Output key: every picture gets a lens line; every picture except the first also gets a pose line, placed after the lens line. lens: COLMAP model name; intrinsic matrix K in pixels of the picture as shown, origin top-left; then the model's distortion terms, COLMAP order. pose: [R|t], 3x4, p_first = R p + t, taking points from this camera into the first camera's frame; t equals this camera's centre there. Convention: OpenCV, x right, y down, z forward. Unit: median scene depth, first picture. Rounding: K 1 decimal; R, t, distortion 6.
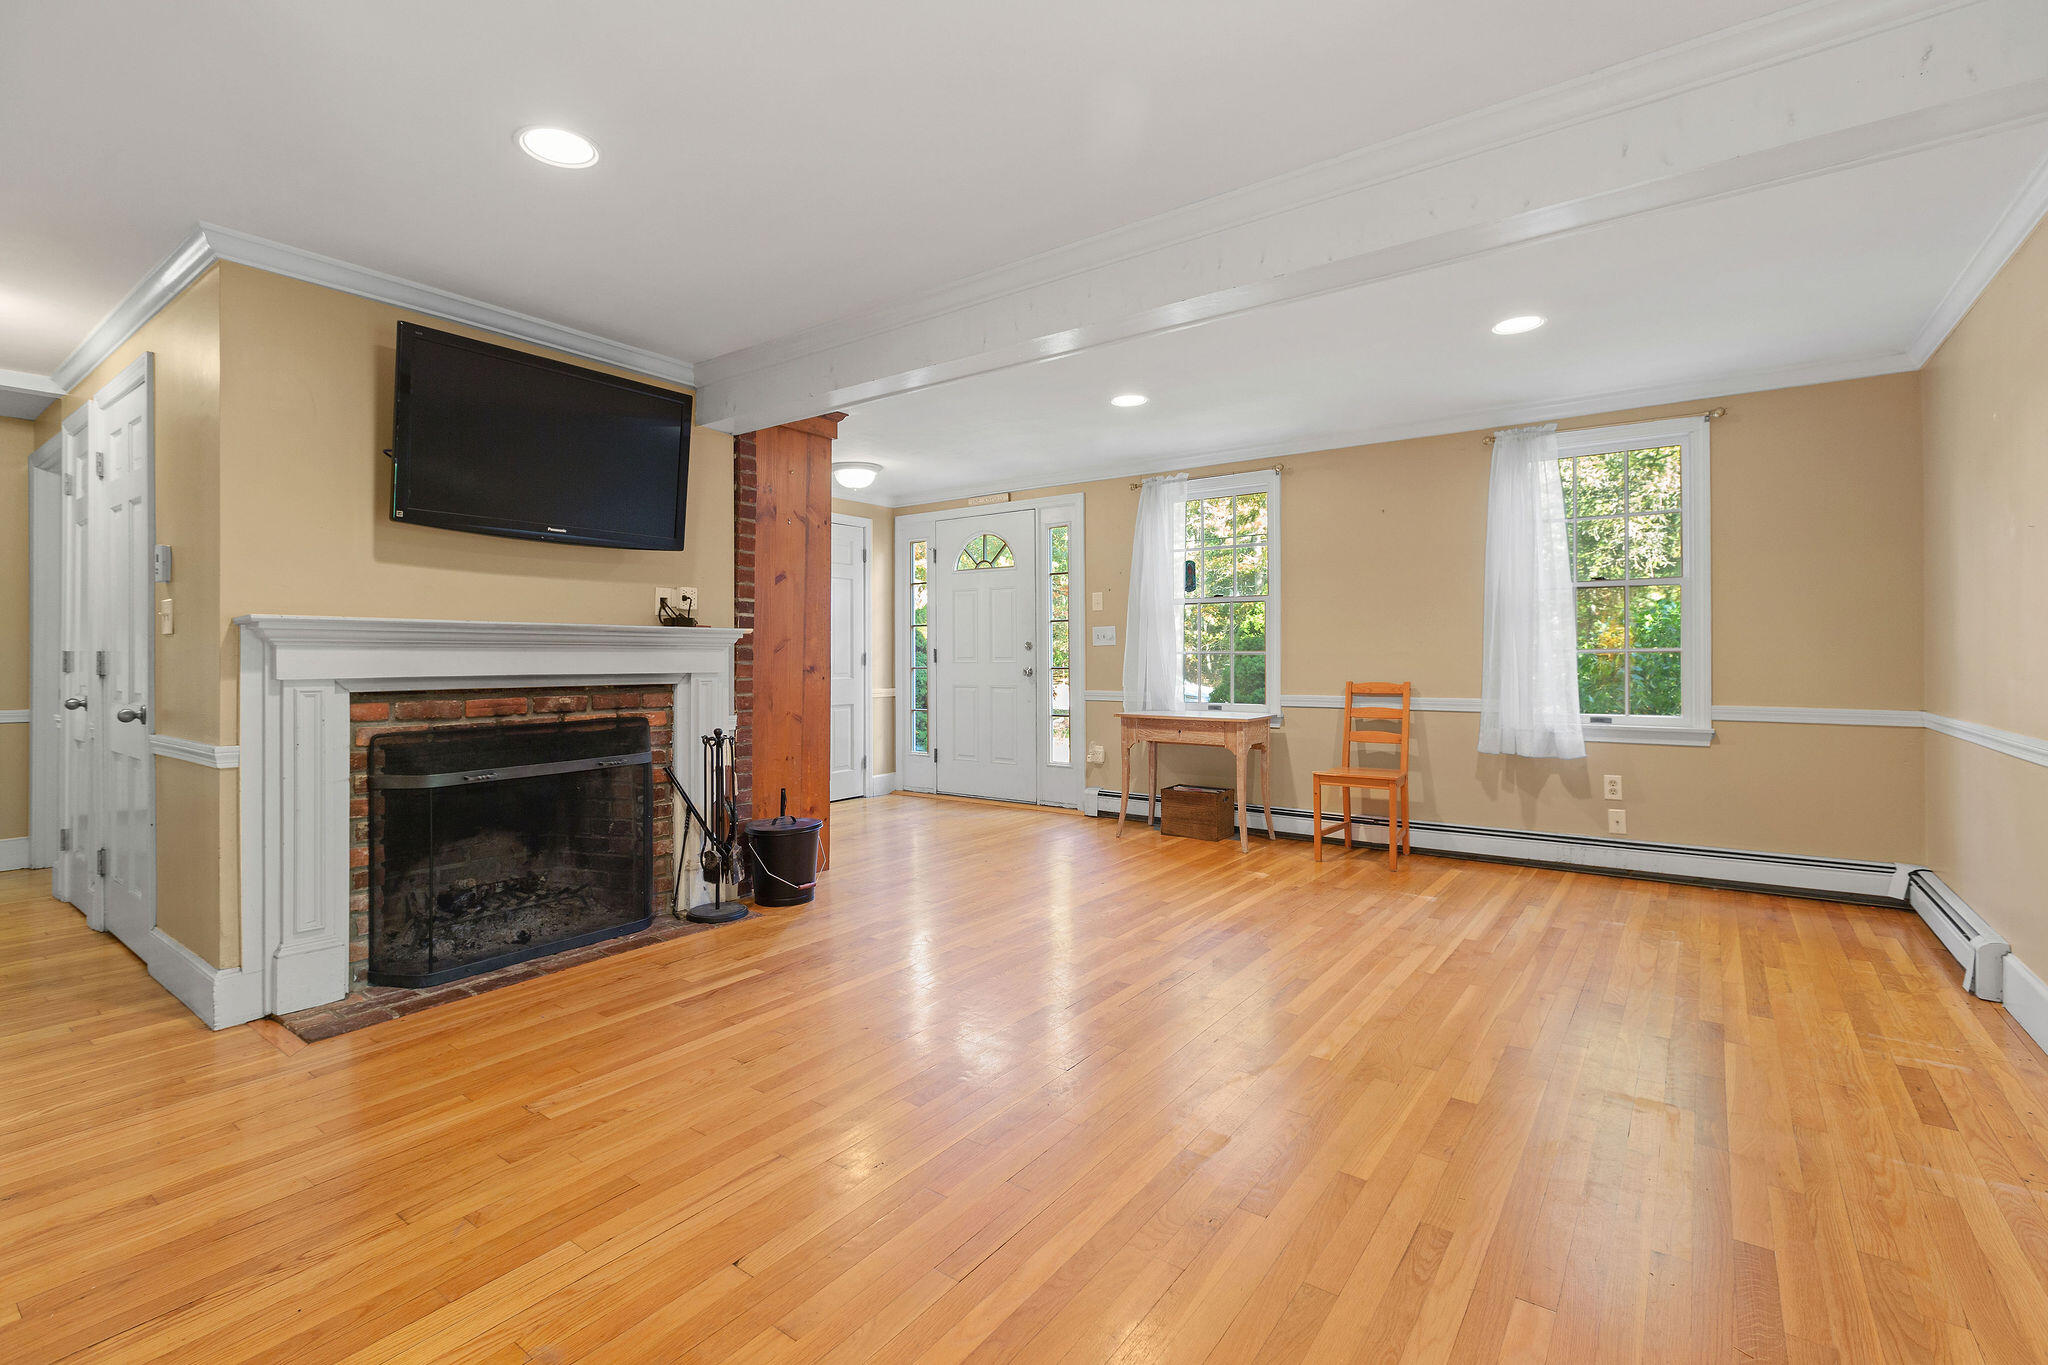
lens RADIAL K [[923.1, 0, 1022.1], [0, 923.1, 664.6], [0, 0, 1]] dist [0.004025, -0.001042]
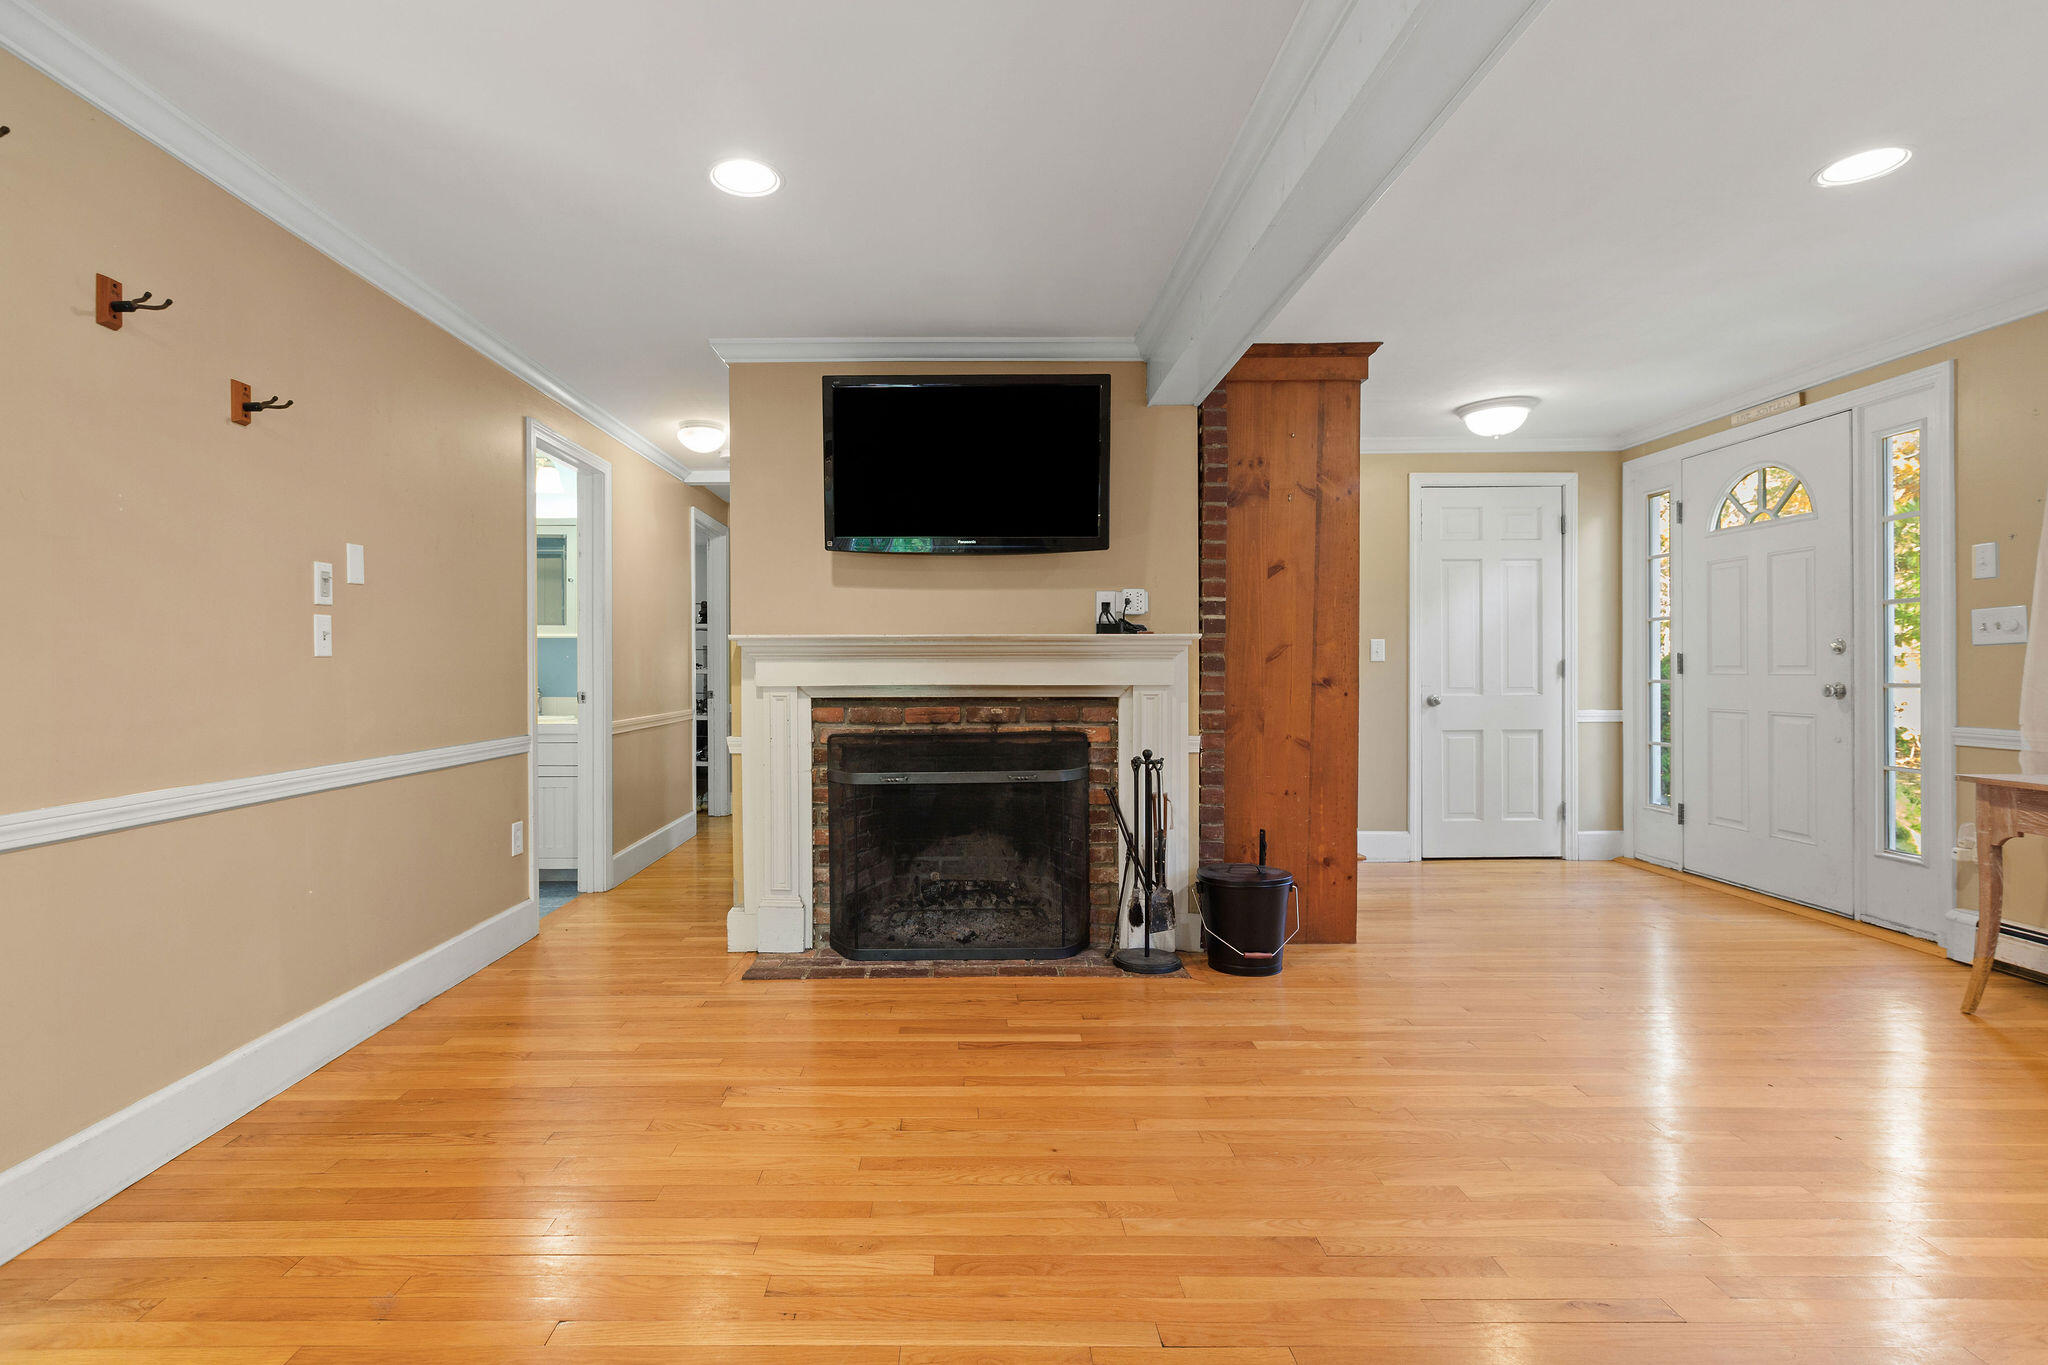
lens RADIAL K [[973.7, 0, 1022.3], [0, 973.7, 679.3], [0, 0, 1]] dist [0.000236, 0.001315]
pose [[0.586942, 0.010267, -0.809564, 0.344479], [-0.004026, 0.999944, 0.009762, -0.005593], [0.809619, -0.002470, 0.586950, 0.368295]]
